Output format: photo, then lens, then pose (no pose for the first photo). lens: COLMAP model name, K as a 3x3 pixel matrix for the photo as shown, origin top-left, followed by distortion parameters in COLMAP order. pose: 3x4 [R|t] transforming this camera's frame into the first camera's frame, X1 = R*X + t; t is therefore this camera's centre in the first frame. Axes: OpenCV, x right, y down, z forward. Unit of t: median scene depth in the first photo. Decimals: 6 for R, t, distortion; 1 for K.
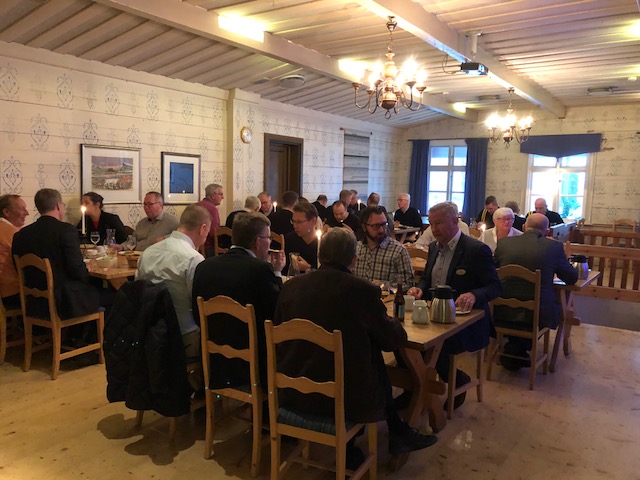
lens RADIAL K [[533.8, 0, 317.4], [0, 533.8, 239.3], [0, 0, 1]] dist [0.027419, -0.016780]
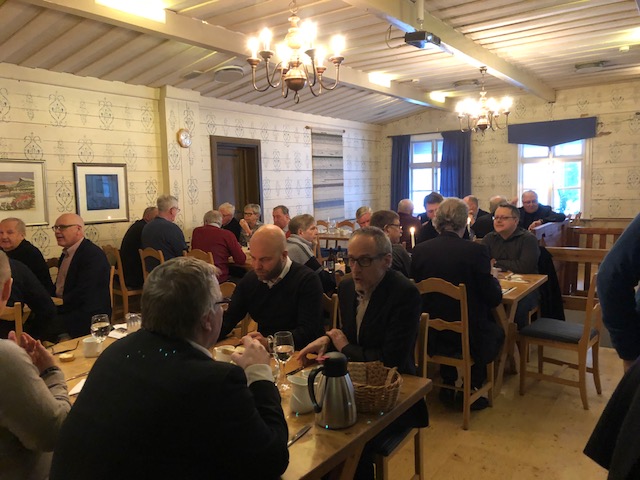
lens RADIAL K [[530.7, 0, 322.4], [0, 530.7, 236.5], [0, 0, 1]] dist [0.029999, -0.019458]
pose [[0.998565, -0.051883, -0.013238, 0.097087], [0.051713, 0.998578, -0.012929, -0.012595], [0.013890, 0.012226, 0.999829, 0.138665]]
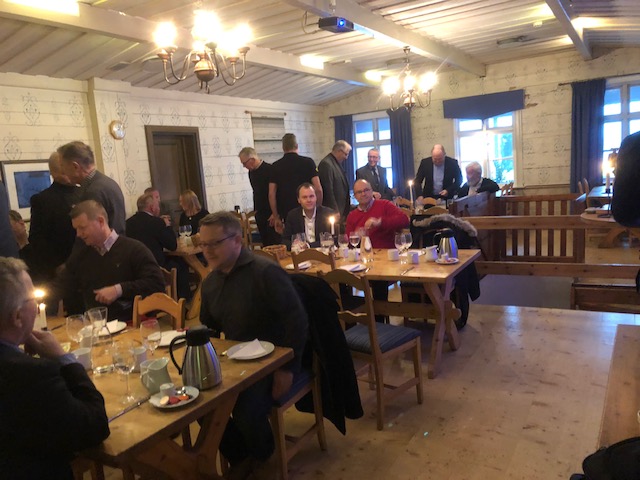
lens RADIAL K [[530.7, 0, 322.4], [0, 530.7, 236.5], [0, 0, 1]] dist [0.029999, -0.019458]
pose [[0.992093, -0.114206, 0.052053, 0.135522], [0.112862, 0.993214, 0.028078, -0.009947], [-0.054906, -0.021981, 0.998250, 0.113881]]
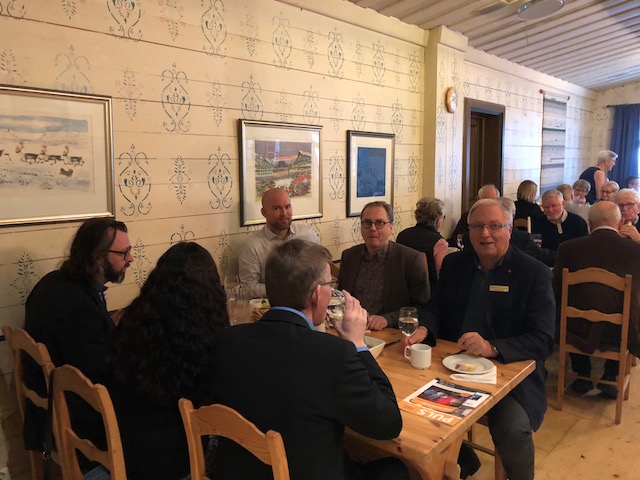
lens RADIAL K [[533.8, 0, 317.4], [0, 533.8, 239.3], [0, 0, 1]] dist [0.027419, -0.016780]
pose [[0.992596, -0.025189, -0.118820, -0.225019], [0.027987, 0.999368, 0.021934, -0.047133], [0.118192, -0.025097, 0.992674, 0.341476]]
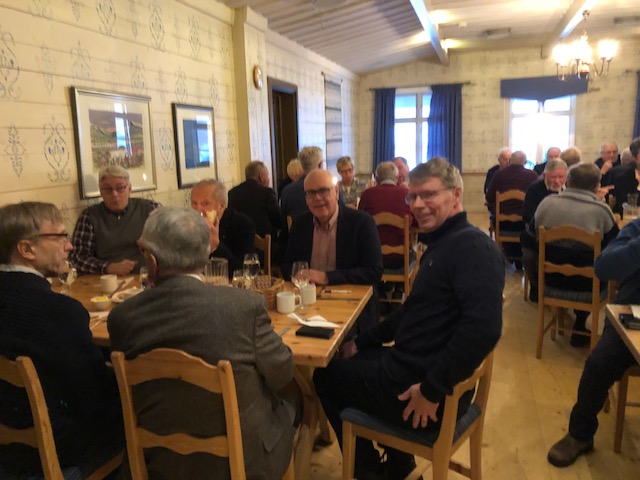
lens RADIAL K [[530.7, 0, 322.4], [0, 530.7, 236.5], [0, 0, 1]] dist [0.029999, -0.019458]
pose [[0.949814, -0.107510, 0.293759, -0.285404], [0.087884, 0.992973, 0.079251, -0.037283], [-0.300215, -0.049457, 0.952589, 0.307688]]
